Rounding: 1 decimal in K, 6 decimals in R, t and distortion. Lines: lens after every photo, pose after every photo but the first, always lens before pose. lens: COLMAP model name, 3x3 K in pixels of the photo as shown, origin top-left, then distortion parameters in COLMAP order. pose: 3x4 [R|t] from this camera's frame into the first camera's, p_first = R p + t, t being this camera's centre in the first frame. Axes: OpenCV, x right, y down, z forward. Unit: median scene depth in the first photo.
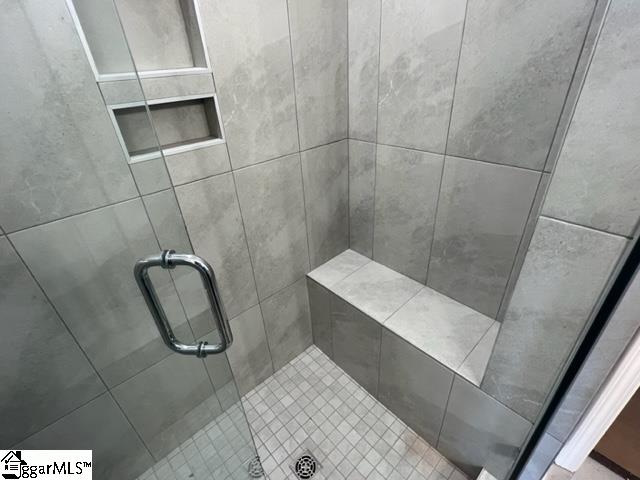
lens RADIAL K [[298.7, 0, 316.3], [0, 298.7, 238.6], [0, 0, 1]] dist [-0.002225, 0.001074]
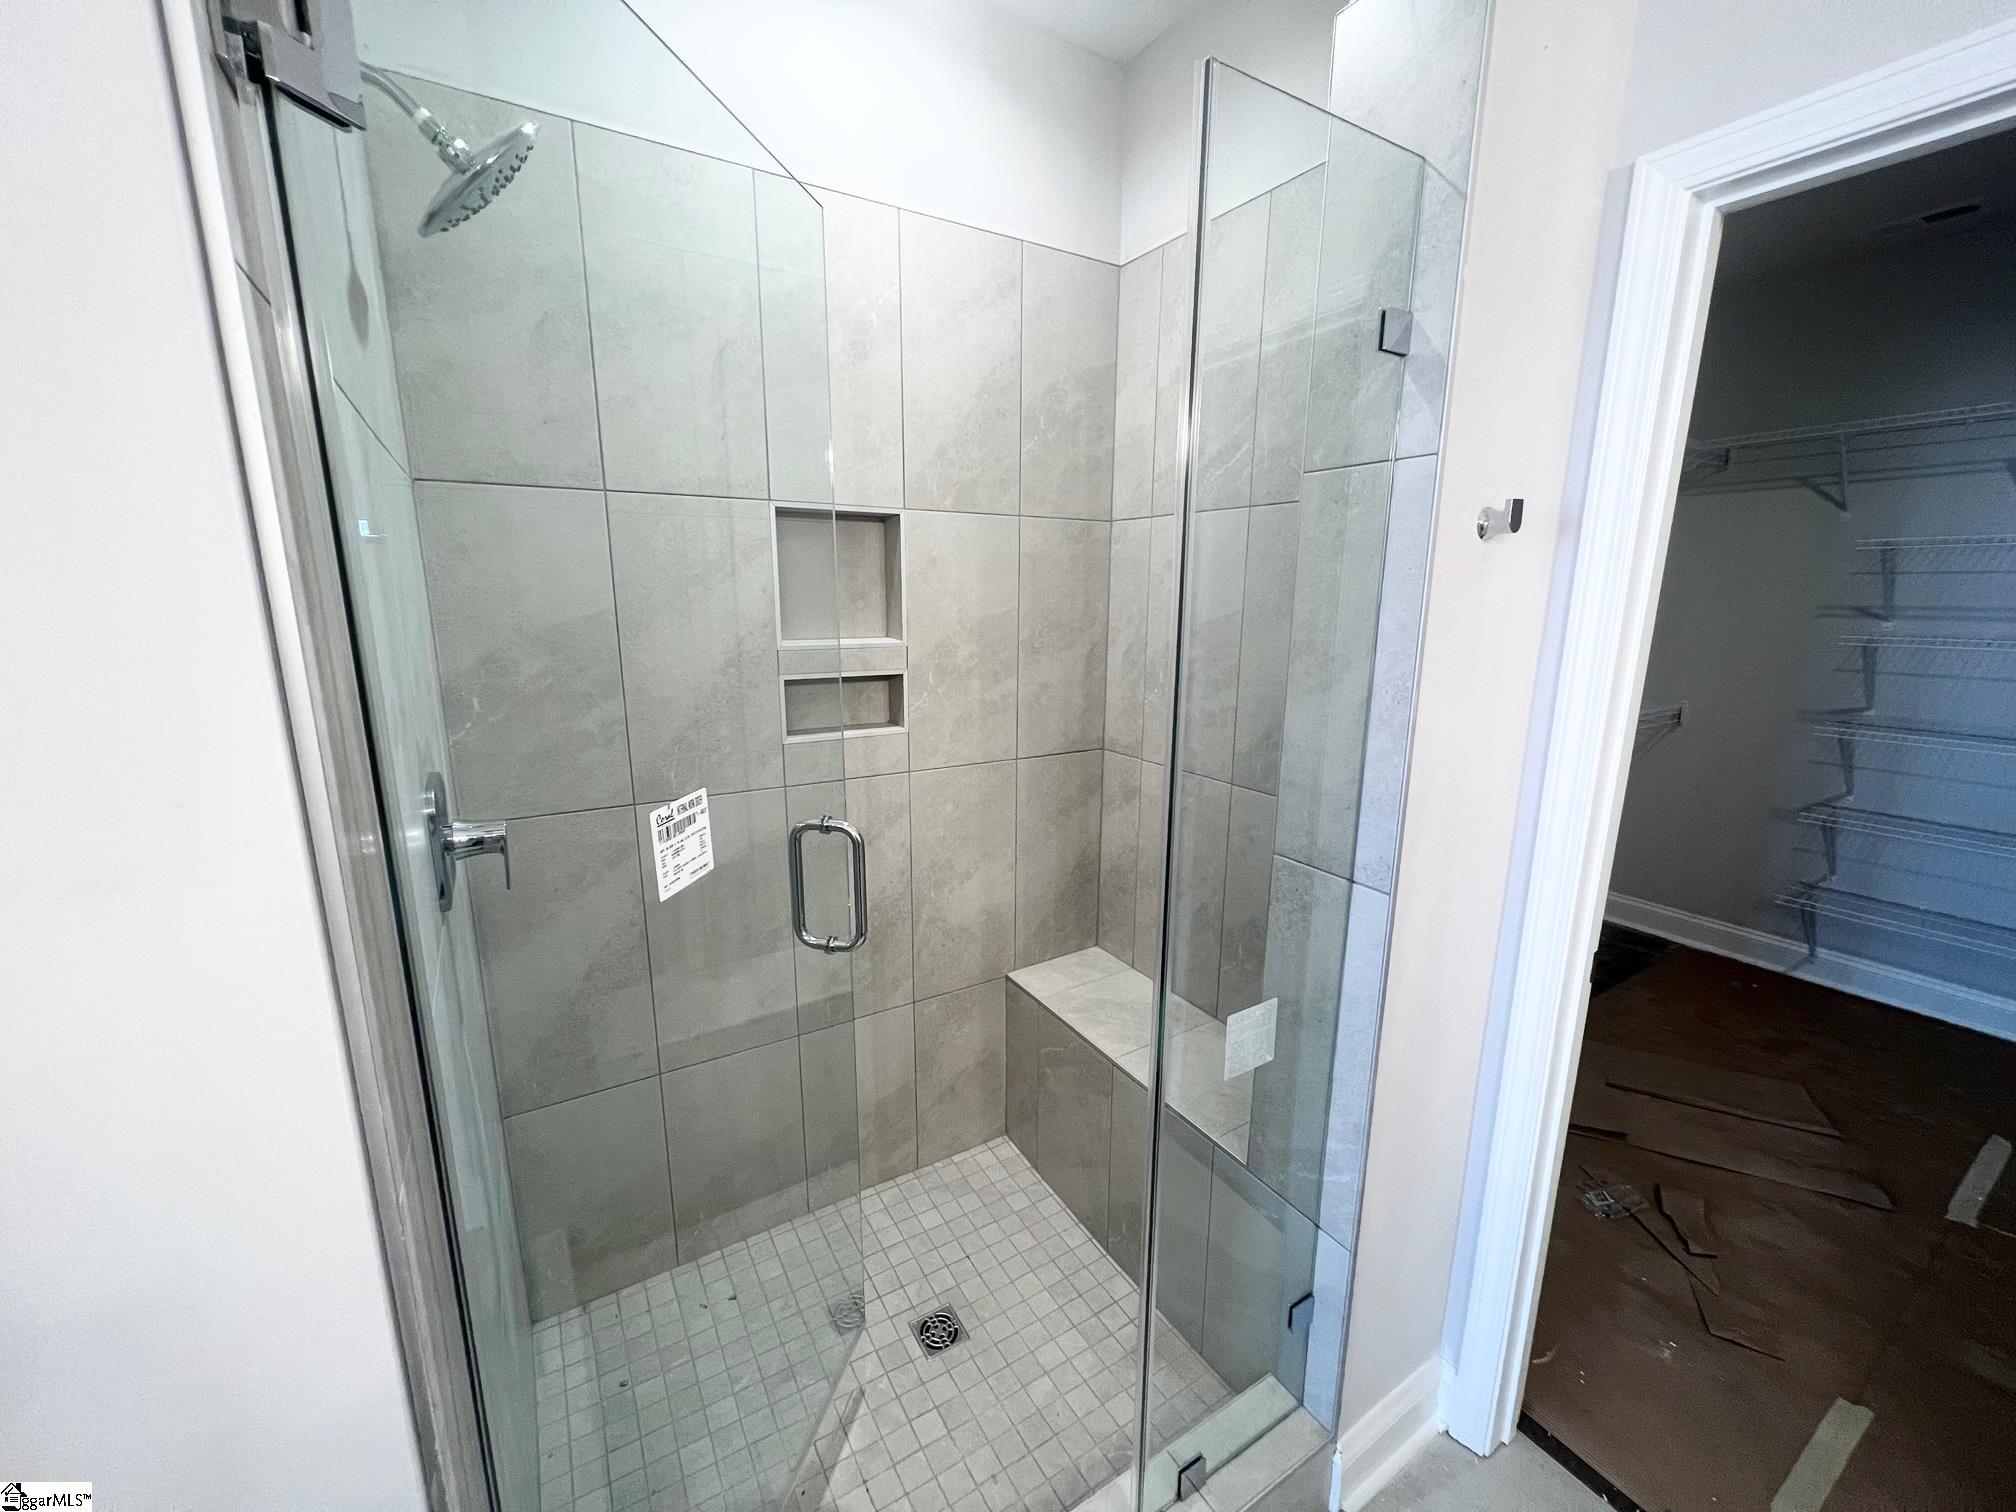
lens RADIAL K [[801.4, 0, 1012.2], [0, 801.4, 762.3], [0, 0, 1]] dist [-0.000734, 0.000092]
pose [[0.980211, 0.103016, -0.169042, 0.220418], [-0.150995, 0.941296, -0.301931, 0.231702], [0.128015, 0.321480, 0.938223, -0.601693]]
